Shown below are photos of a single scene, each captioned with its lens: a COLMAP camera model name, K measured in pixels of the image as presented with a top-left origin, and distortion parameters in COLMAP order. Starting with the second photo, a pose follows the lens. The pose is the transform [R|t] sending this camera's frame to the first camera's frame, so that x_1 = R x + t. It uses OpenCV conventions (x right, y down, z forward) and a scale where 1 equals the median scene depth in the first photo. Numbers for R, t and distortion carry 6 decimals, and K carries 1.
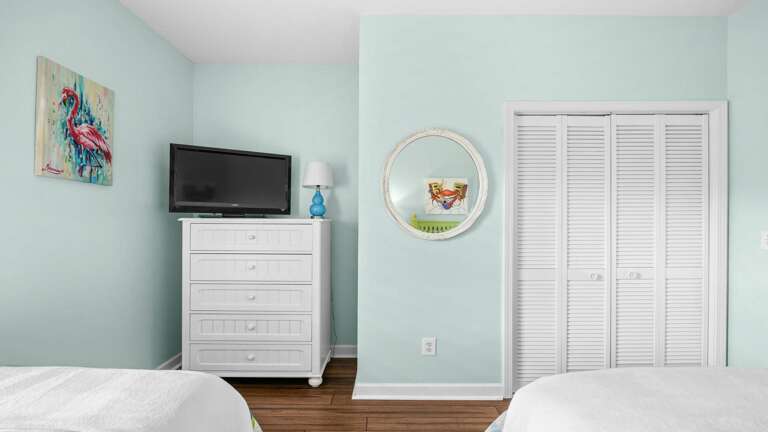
lens RADIAL K [[353.5, 0, 383.4], [0, 353.5, 218.9], [0, 0, 1]] dist [-0.017195, 0.001367]
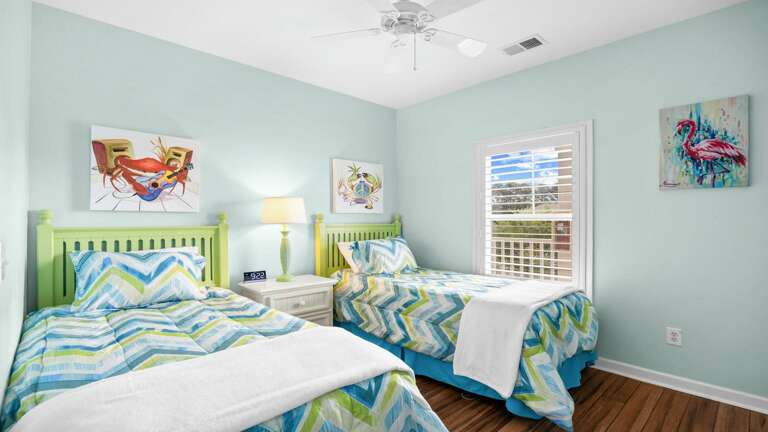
lens RADIAL K [[353.5, 0, 380.5], [0, 353.5, 219.0], [0, 0, 1]] dist [-0.017195, 0.001367]
pose [[-0.723377, -0.005082, -0.690435, 0.800184], [0.006181, 0.999885, -0.013836, 0.010693], [0.690426, -0.014276, -0.723262, 1.106756]]
